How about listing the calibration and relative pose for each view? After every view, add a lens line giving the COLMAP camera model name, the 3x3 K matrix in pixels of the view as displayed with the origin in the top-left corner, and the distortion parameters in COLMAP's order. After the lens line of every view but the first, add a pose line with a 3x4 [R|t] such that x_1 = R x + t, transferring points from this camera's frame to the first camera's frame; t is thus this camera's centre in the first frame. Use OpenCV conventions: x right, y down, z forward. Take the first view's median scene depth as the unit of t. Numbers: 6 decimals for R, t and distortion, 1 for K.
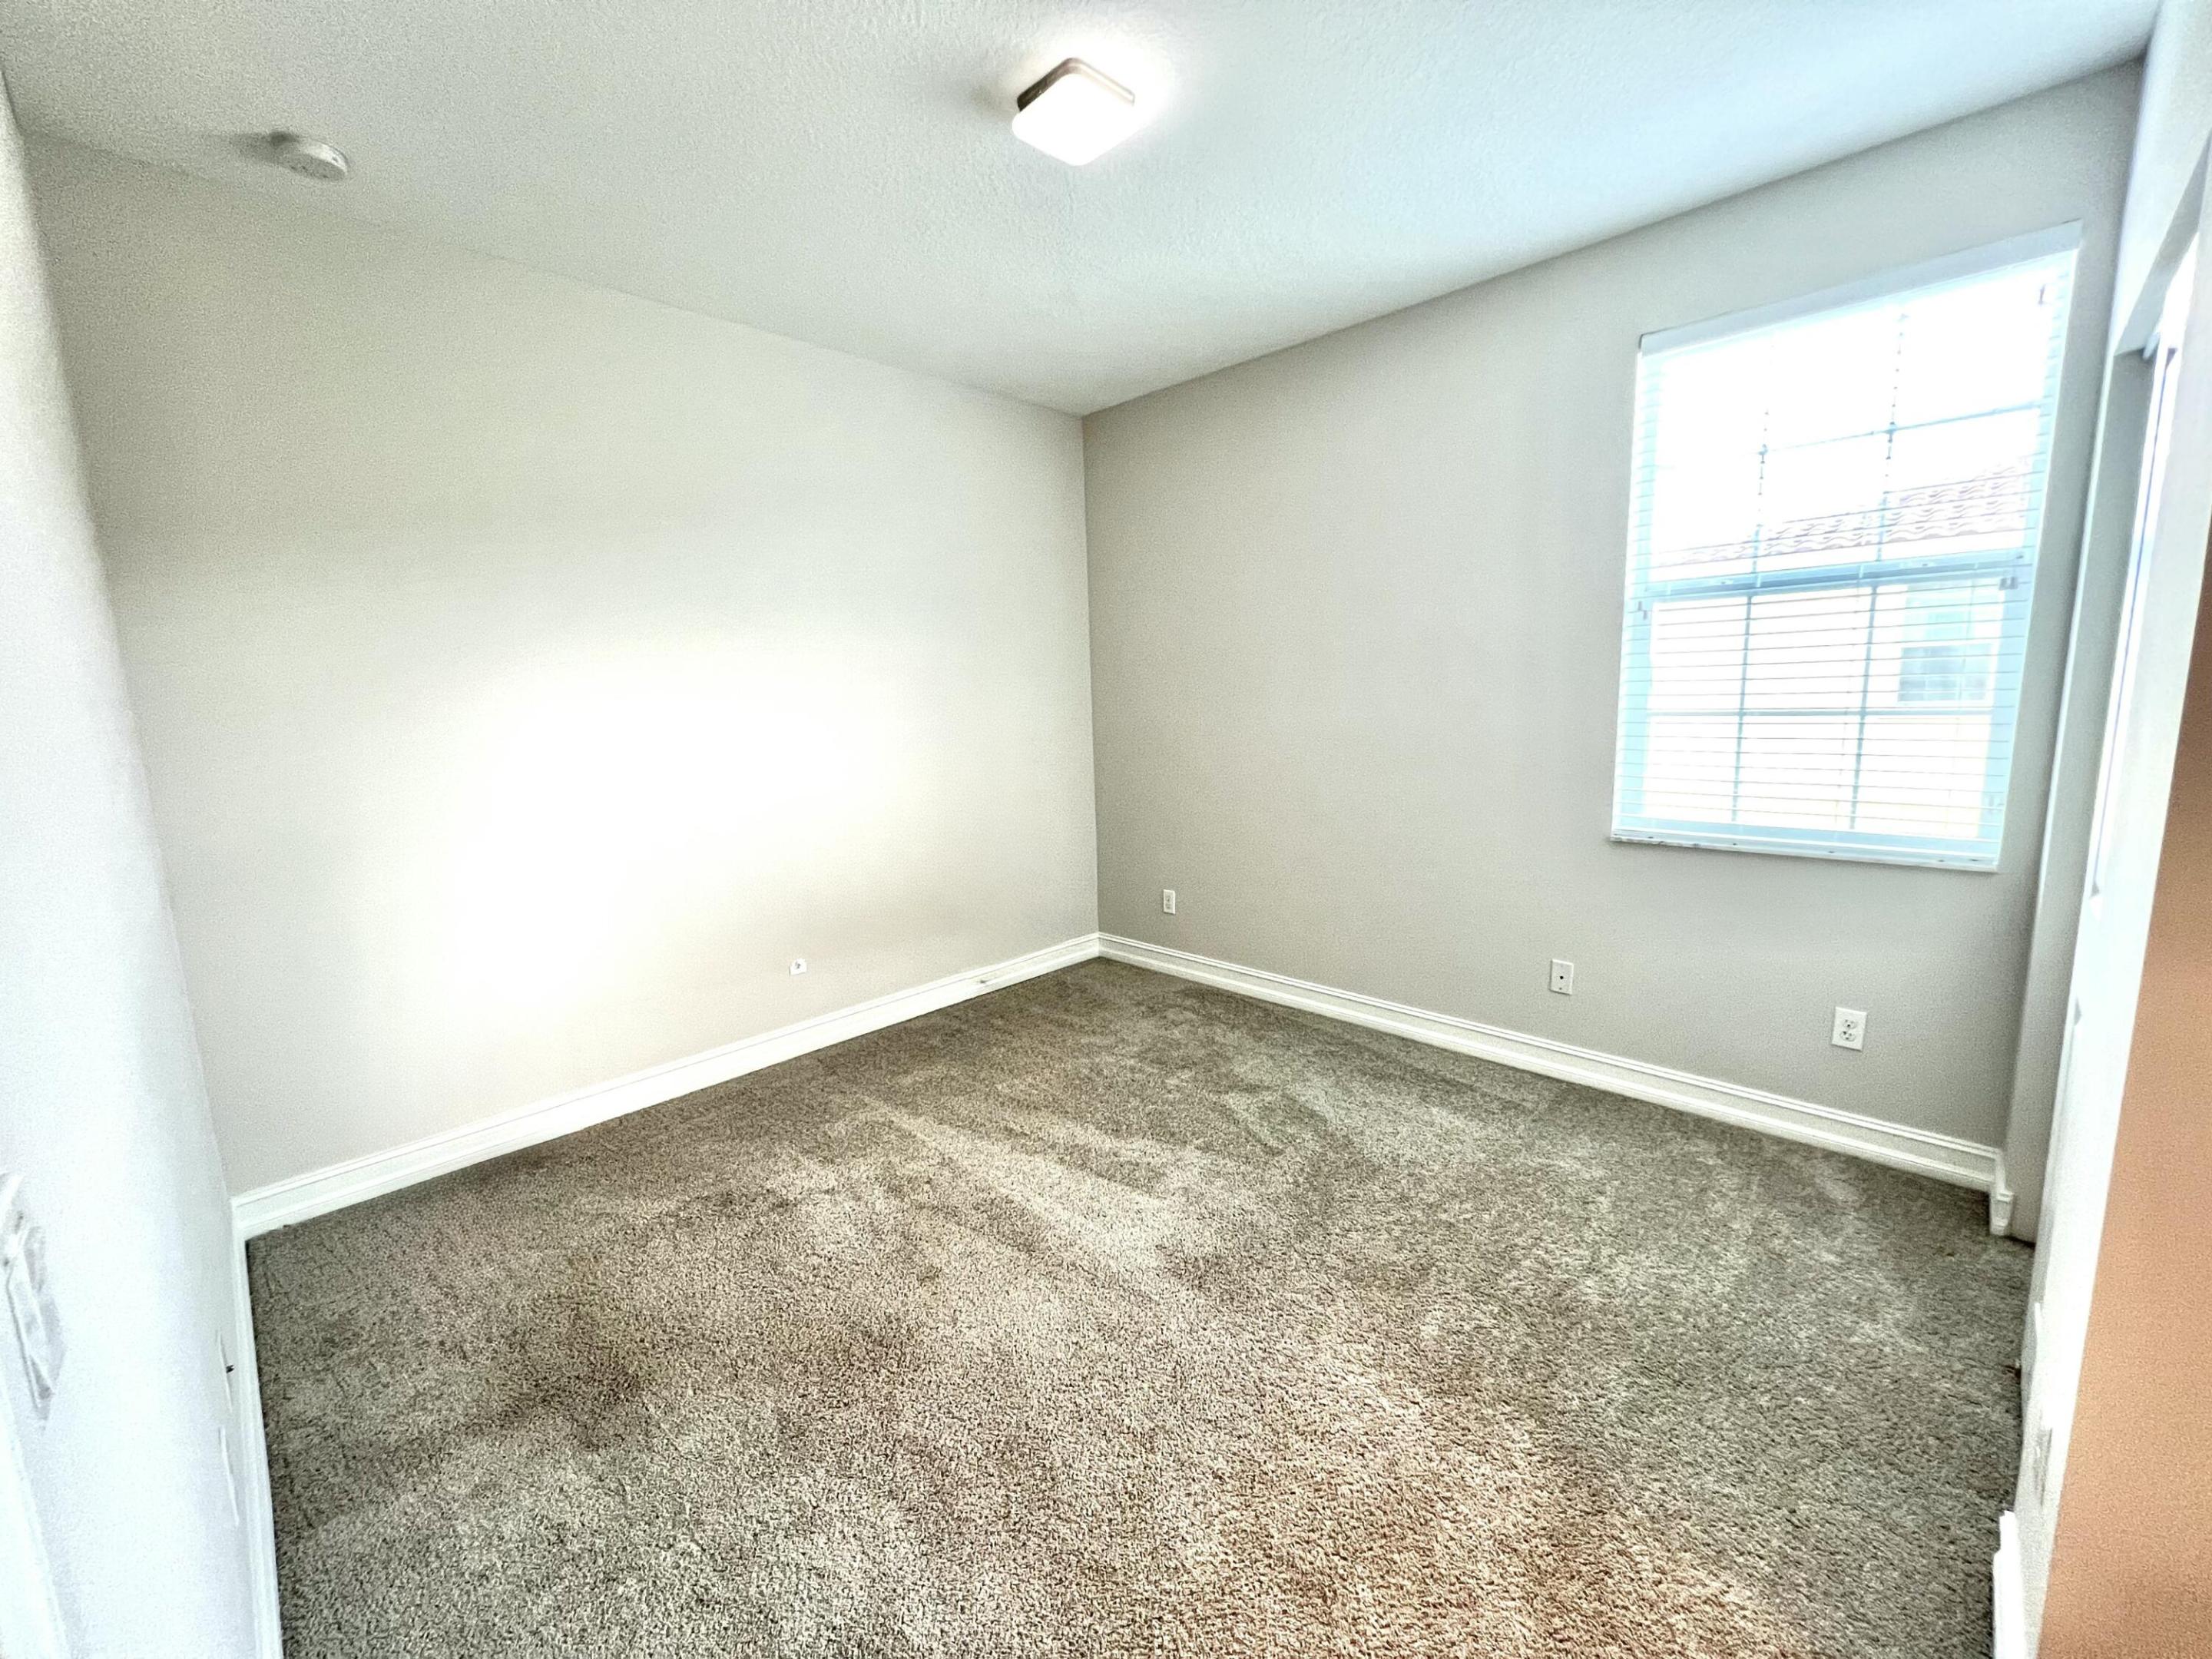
lens RADIAL K [[884.8, 0, 1108.7], [0, 884.8, 826.3], [0, 0, 1]] dist [-0.002361, 0.001296]
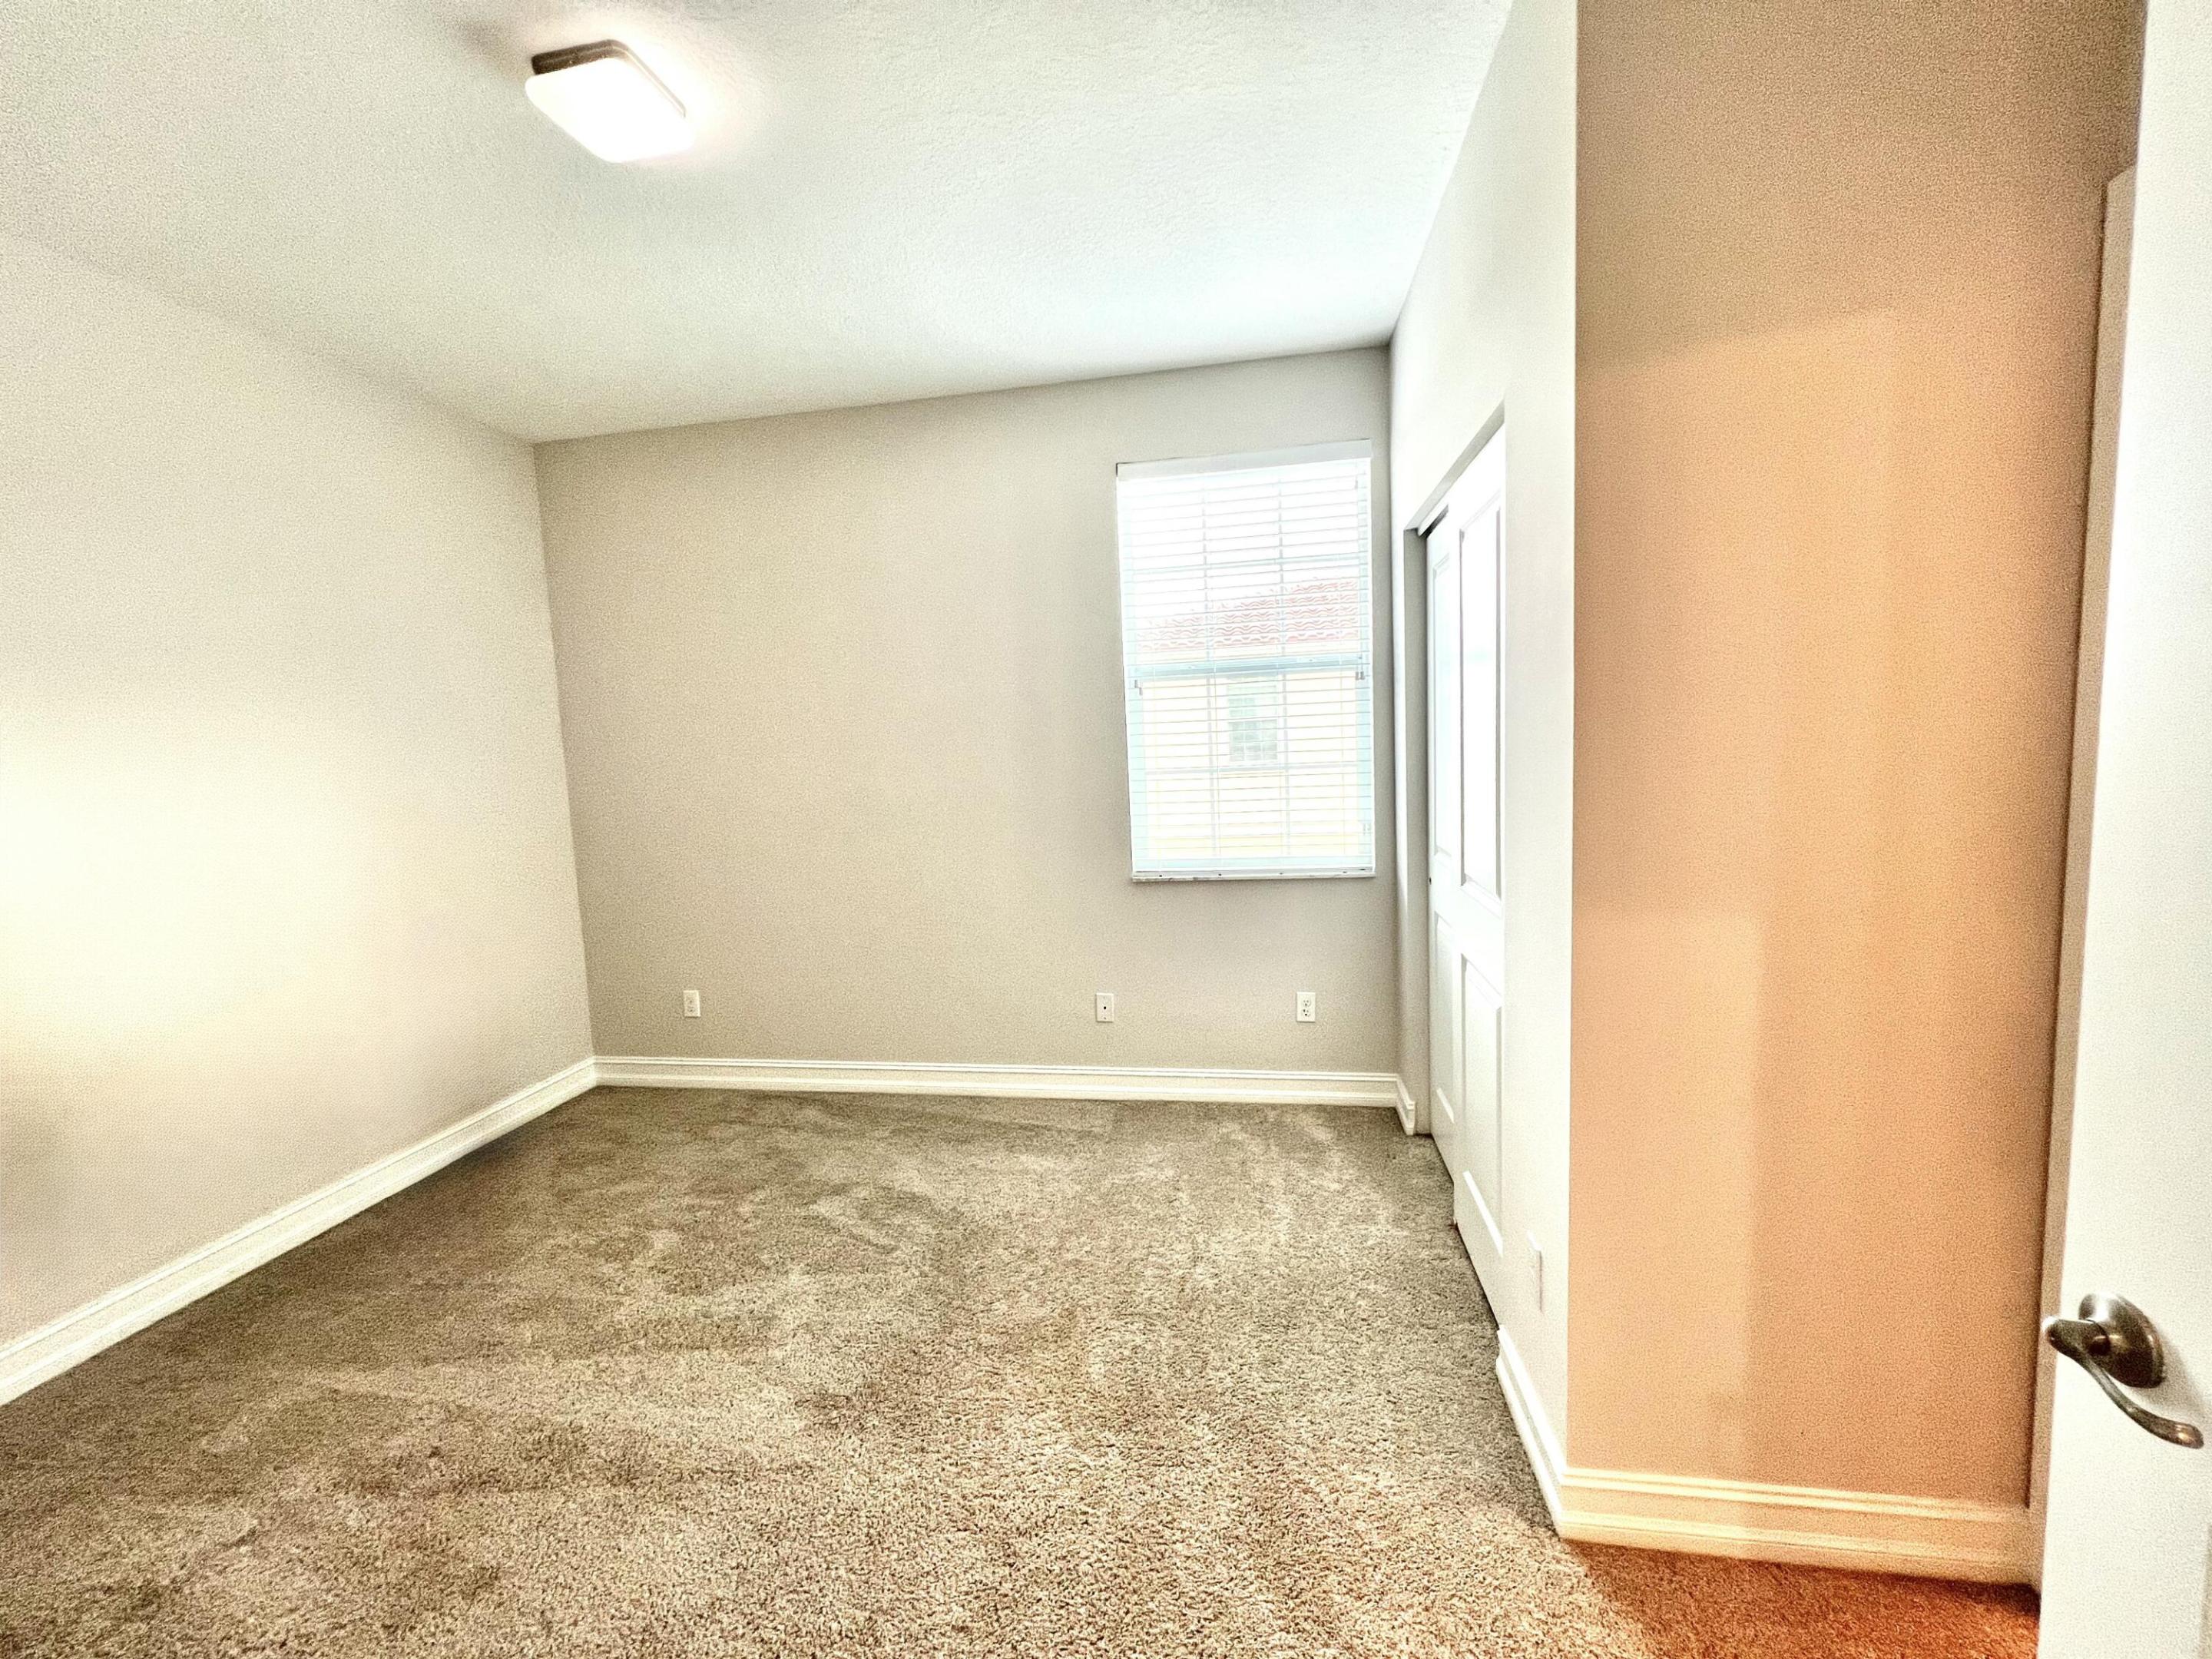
lens RADIAL K [[884.8, 0, 1104.5], [0, 884.8, 823.9], [0, 0, 1]] dist [-0.002361, 0.001296]
pose [[0.820981, -0.059578, 0.567838, -0.135493], [0.106188, 0.993122, -0.049328, -0.006854], [-0.560993, 0.100795, 0.821661, 0.065602]]
